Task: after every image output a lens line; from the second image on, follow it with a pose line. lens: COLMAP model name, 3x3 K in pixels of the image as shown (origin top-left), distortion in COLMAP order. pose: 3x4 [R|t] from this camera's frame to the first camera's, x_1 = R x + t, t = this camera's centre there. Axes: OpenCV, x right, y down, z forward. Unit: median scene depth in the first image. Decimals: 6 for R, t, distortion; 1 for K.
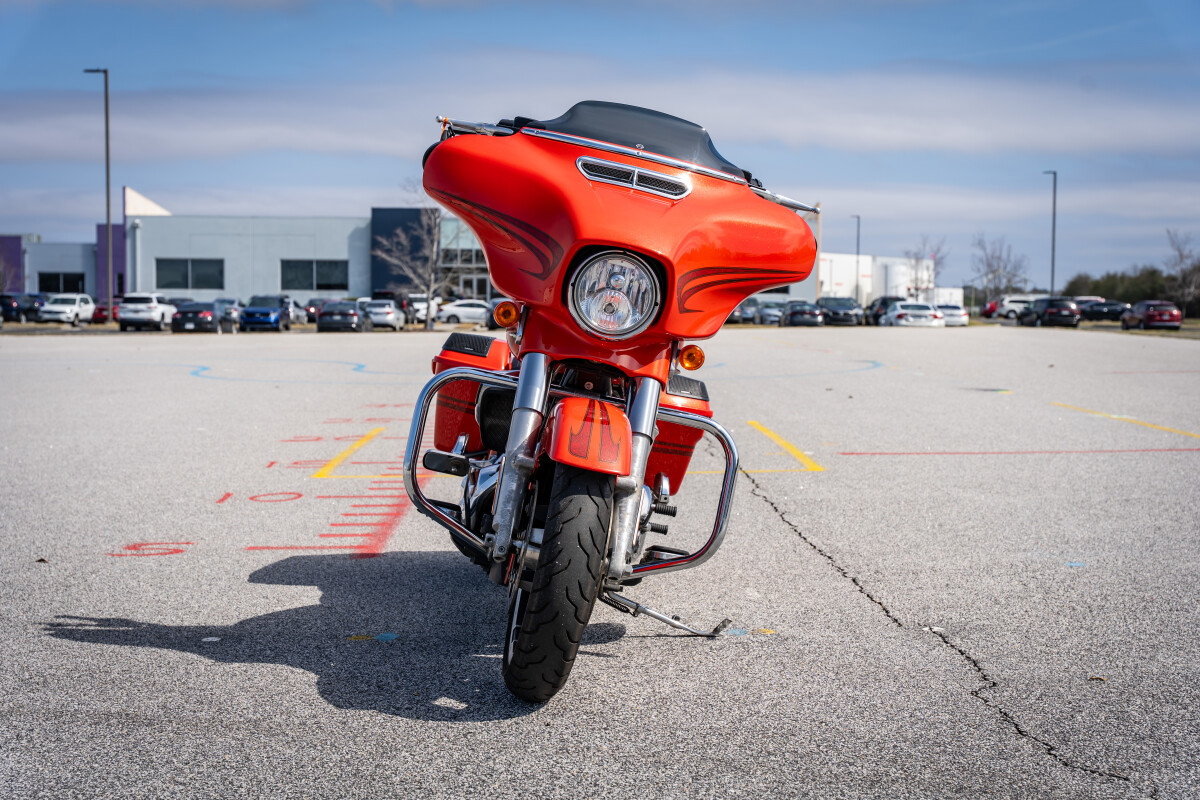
lens RADIAL K [[1775.3, 0, 600.0], [0, 1775.3, 400.0], [0, 0, 1]] dist [-0.032937, -0.052816]
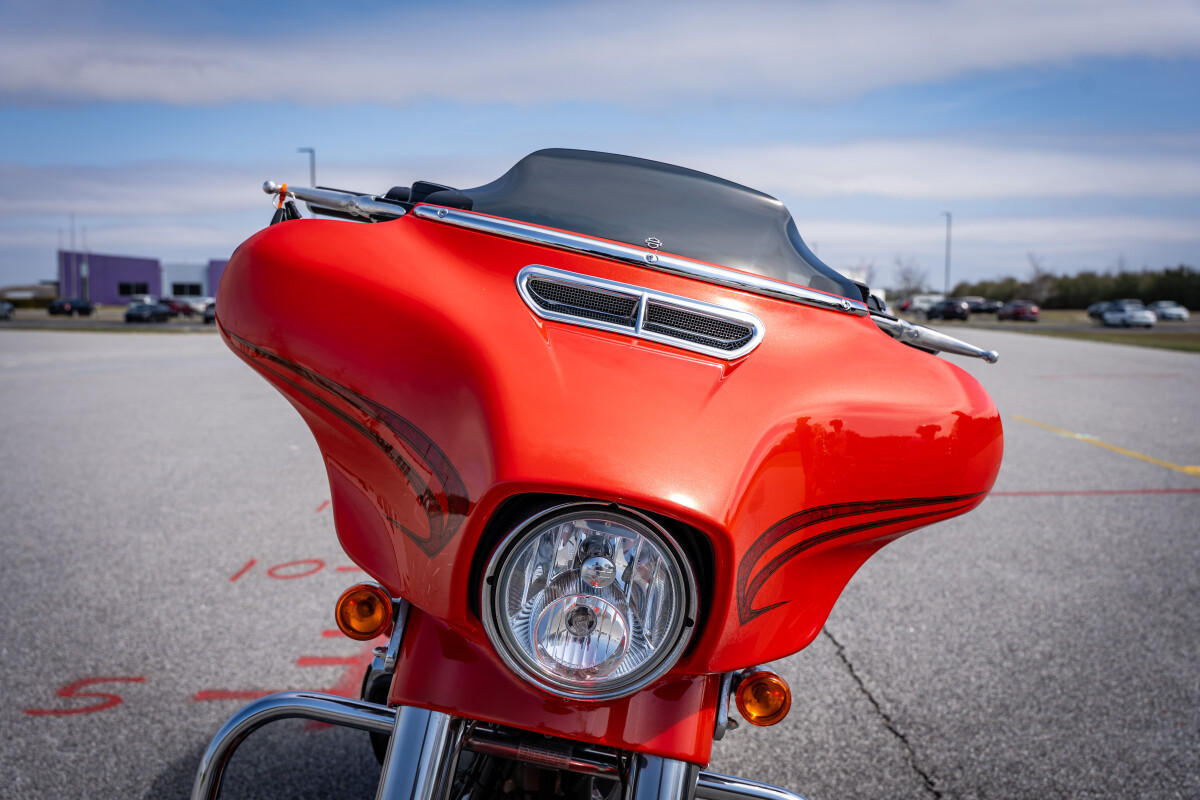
lens RADIAL K [[1174.8, 0, 600.0], [0, 1174.8, 400.0], [0, 0, 1]] dist [0.009676, 0.004434]
pose [[0.999333, 0.000063, -0.036524, 0.019910], [0.000955, 0.999612, 0.027845, -0.110335], [0.036512, -0.027861, 0.998945, 0.687322]]
